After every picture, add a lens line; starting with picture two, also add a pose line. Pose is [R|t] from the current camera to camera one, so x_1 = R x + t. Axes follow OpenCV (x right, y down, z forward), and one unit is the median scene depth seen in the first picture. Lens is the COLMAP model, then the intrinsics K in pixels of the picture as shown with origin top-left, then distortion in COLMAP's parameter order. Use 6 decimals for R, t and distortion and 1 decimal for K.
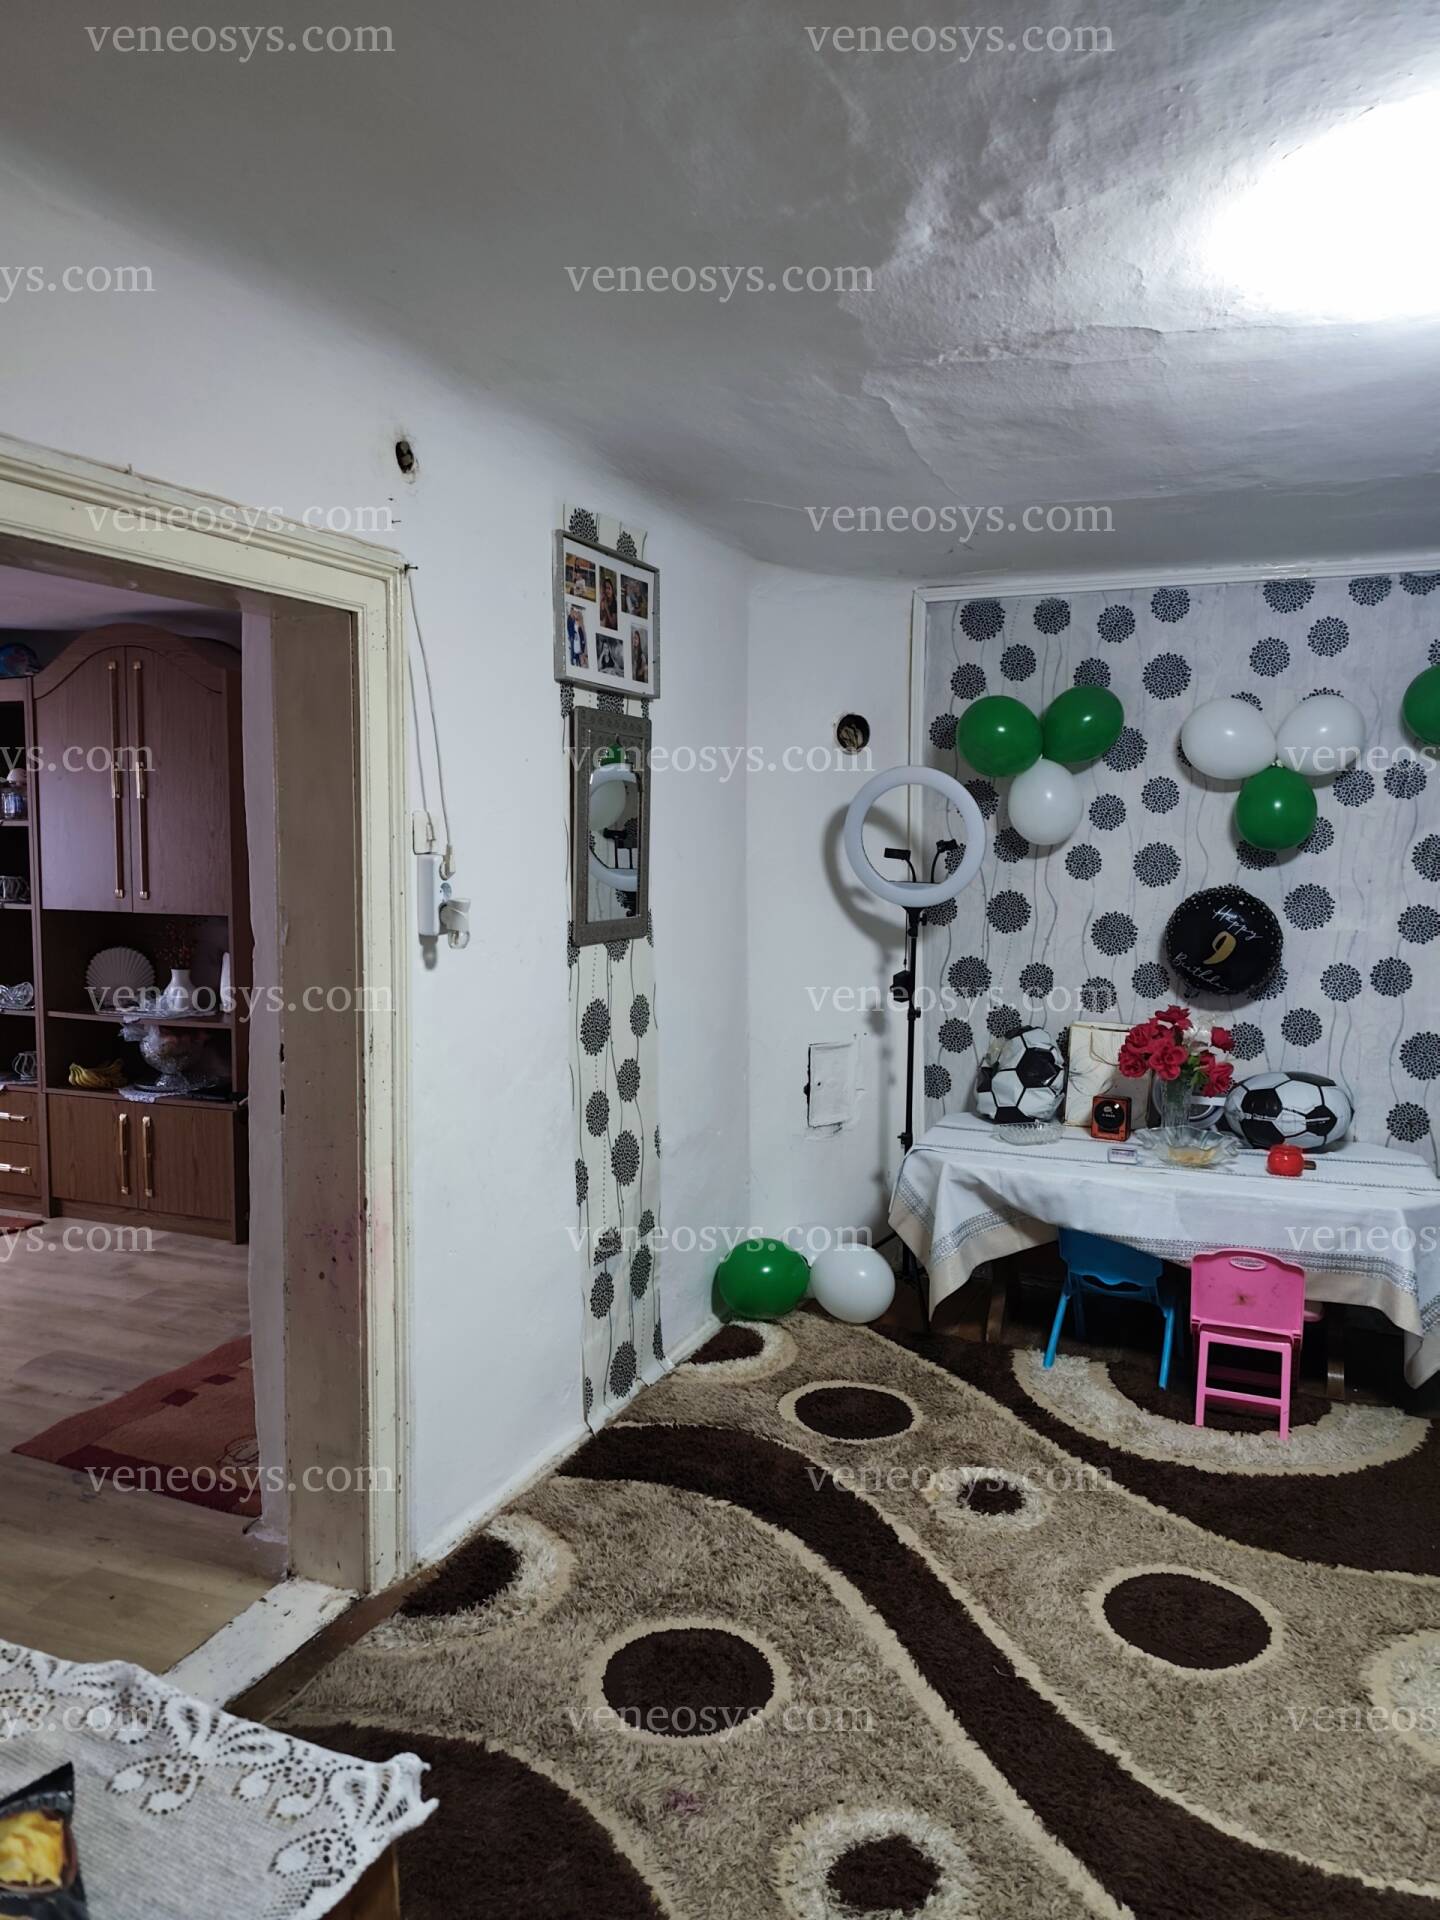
lens RADIAL K [[1303.5, 0, 722.1], [0, 1303.5, 952.9], [0, 0, 1]] dist [0.028863, -0.031776]
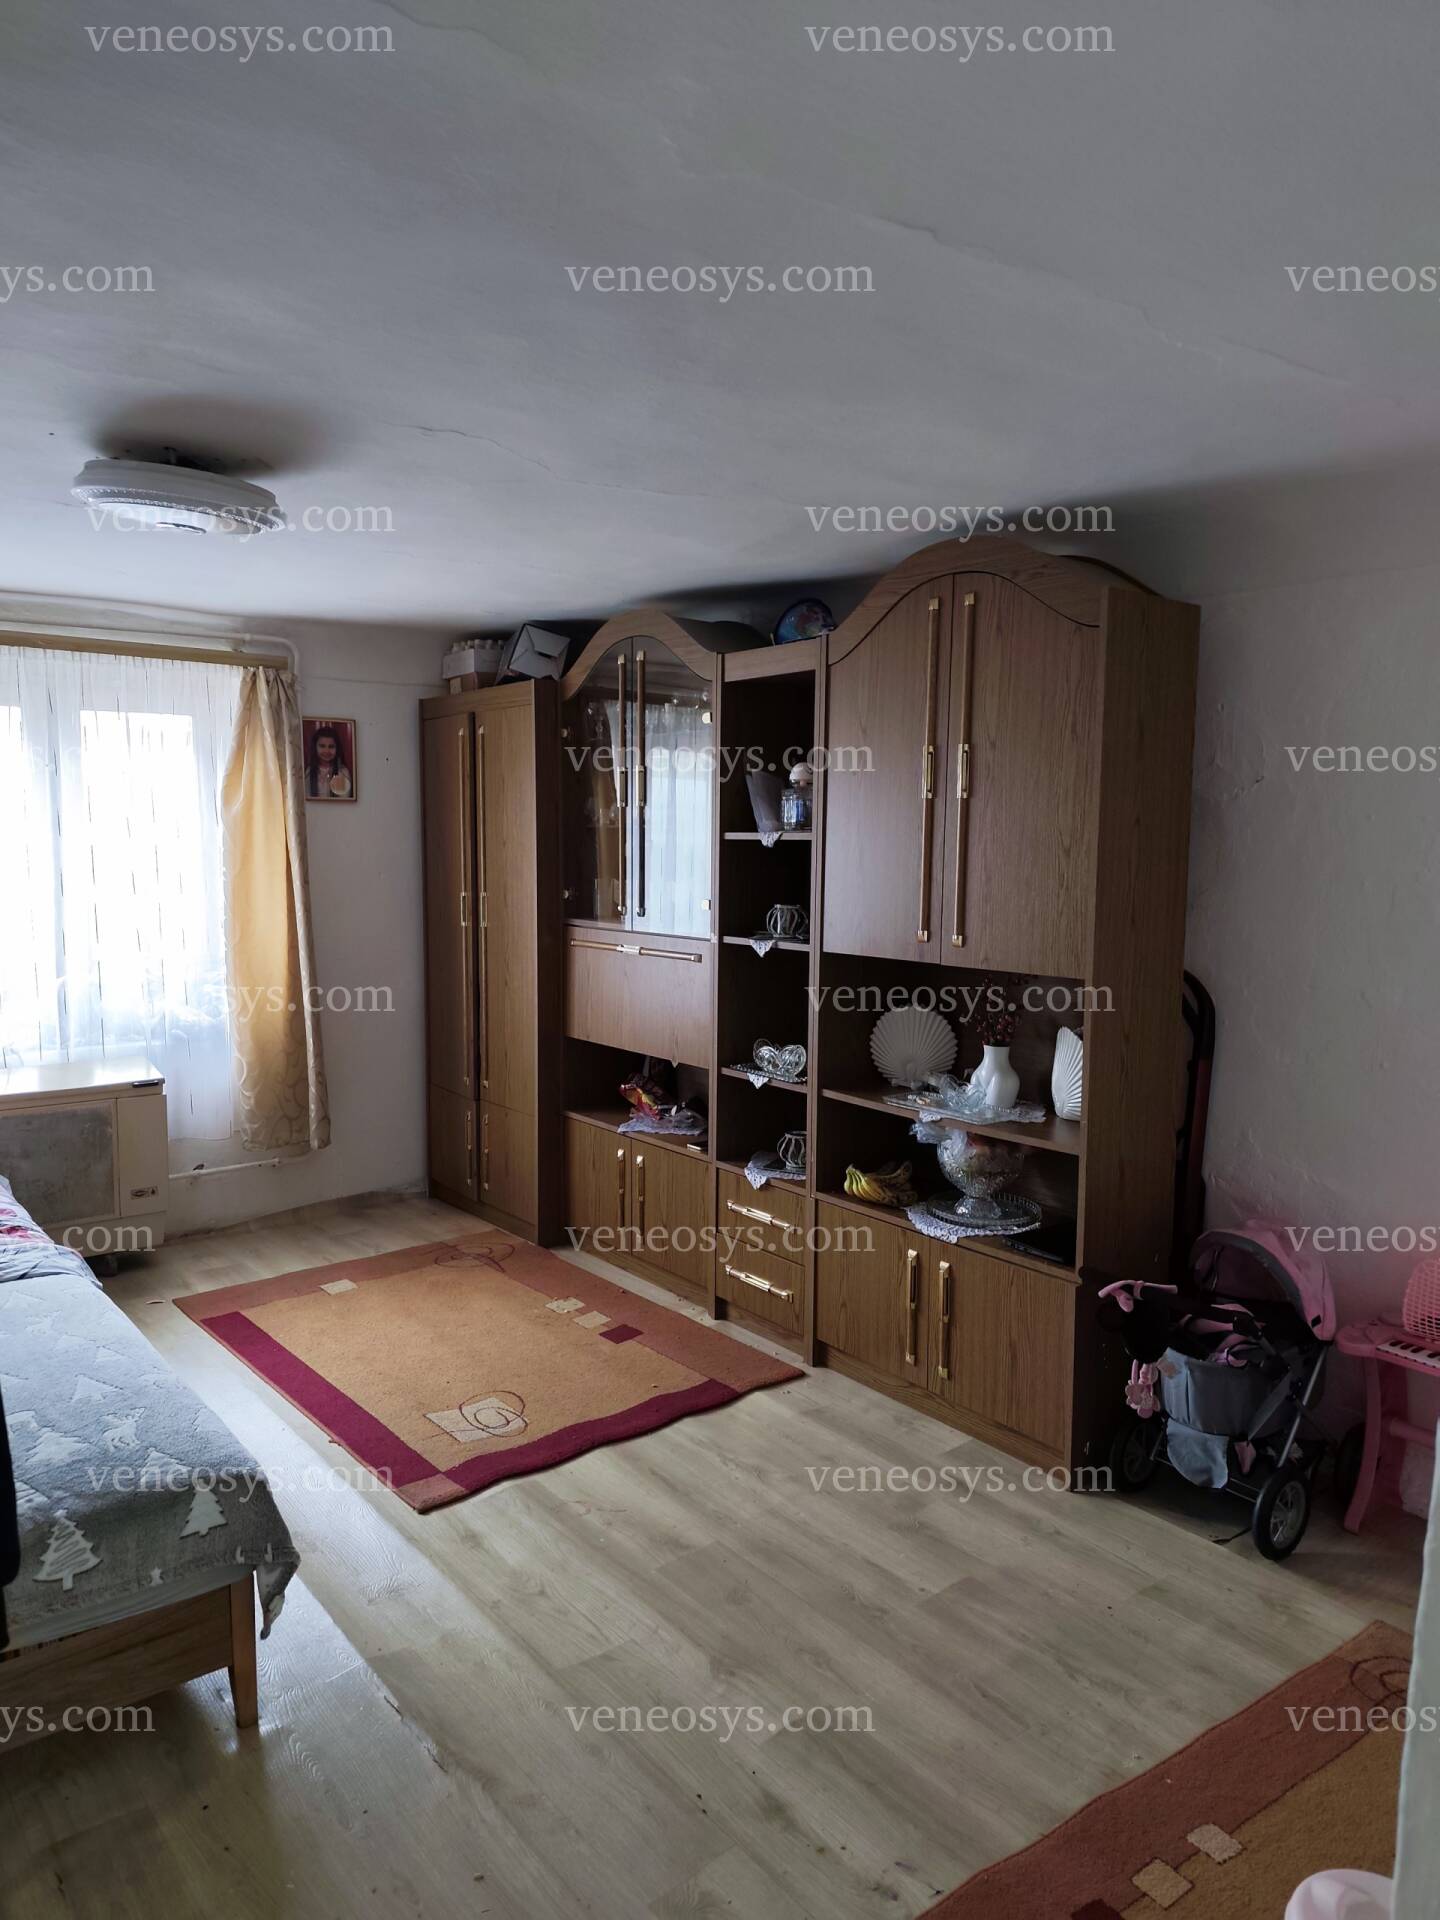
lens RADIAL K [[1303.5, 0, 716.7], [0, 1303.5, 964.9], [0, 0, 1]] dist [0.028863, -0.031776]
pose [[0.854663, 0.047844, -0.516974, -0.056336], [-0.047306, 0.998779, 0.014226, -0.010011], [0.517024, 0.012298, 0.855883, 0.100996]]
